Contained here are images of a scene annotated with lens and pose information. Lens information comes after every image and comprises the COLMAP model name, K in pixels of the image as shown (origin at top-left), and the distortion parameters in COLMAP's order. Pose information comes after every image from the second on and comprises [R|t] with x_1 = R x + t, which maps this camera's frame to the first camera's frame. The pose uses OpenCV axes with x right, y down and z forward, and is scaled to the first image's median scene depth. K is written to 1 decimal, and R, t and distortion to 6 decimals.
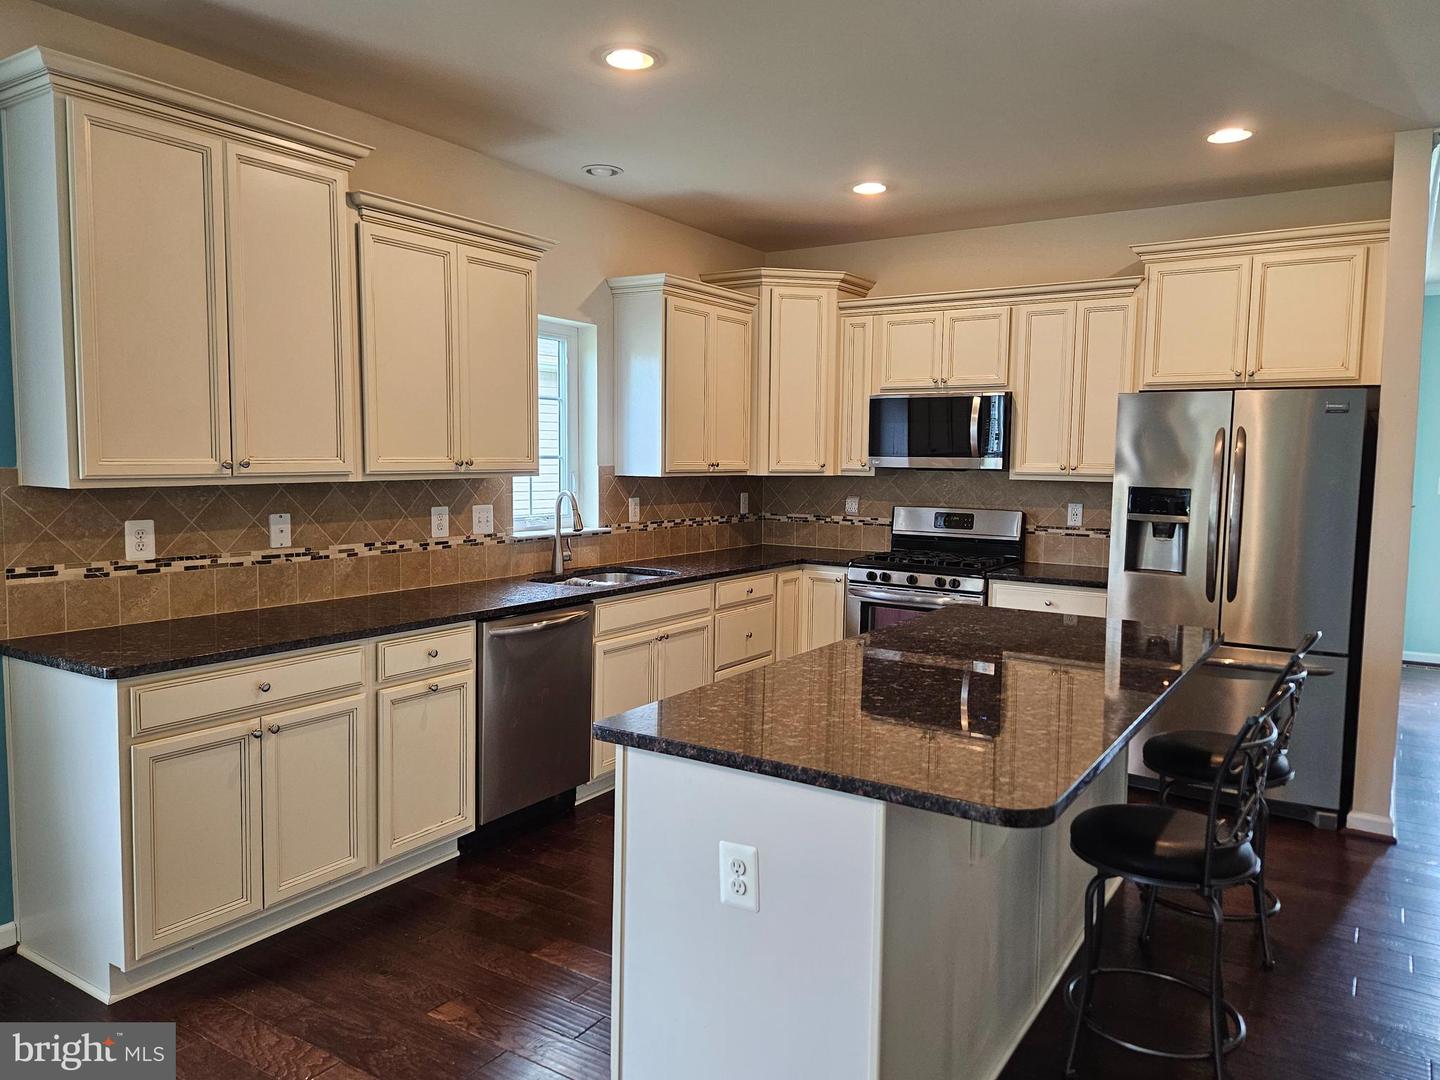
lens RADIAL K [[1020.6, 0, 720.0], [0, 1020.6, 540.0], [0, 0, 1]] dist [0.039966, -0.003661]
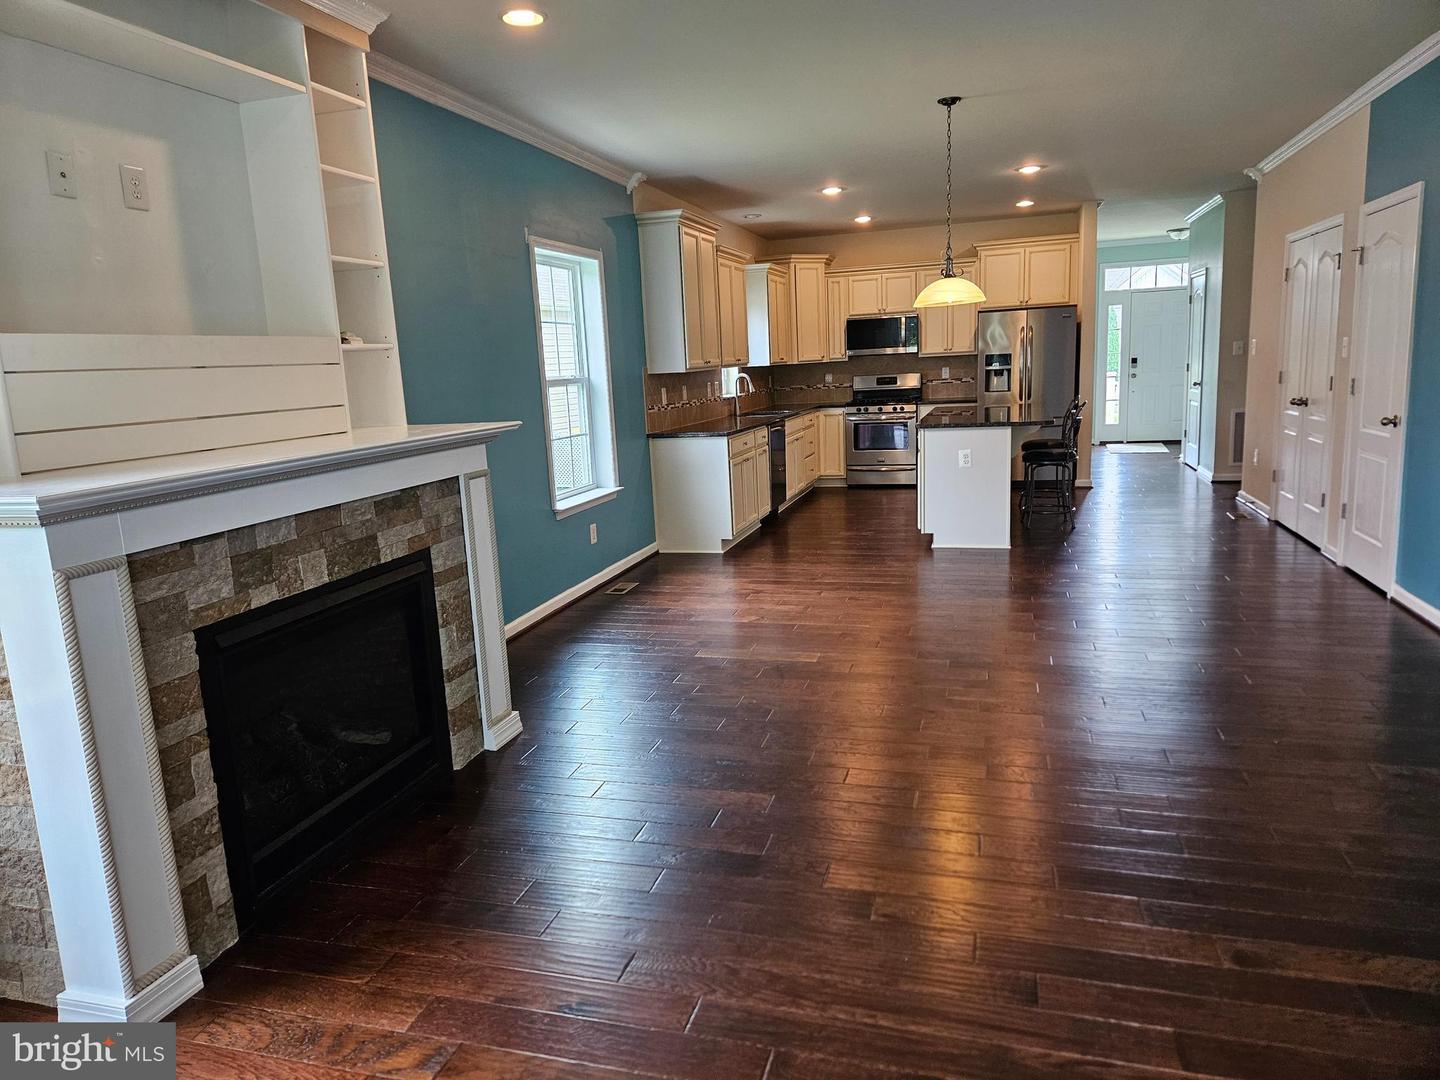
lens RADIAL K [[966.8, 0, 720.0], [0, 966.8, 540.0], [0, 0, 1]] dist [0.085535, 0.000327]
pose [[0.954975, -0.110045, 0.275524, -0.671504], [0.083409, 0.990794, 0.106628, 0.062605], [-0.284721, -0.078846, 0.955362, -0.780953]]
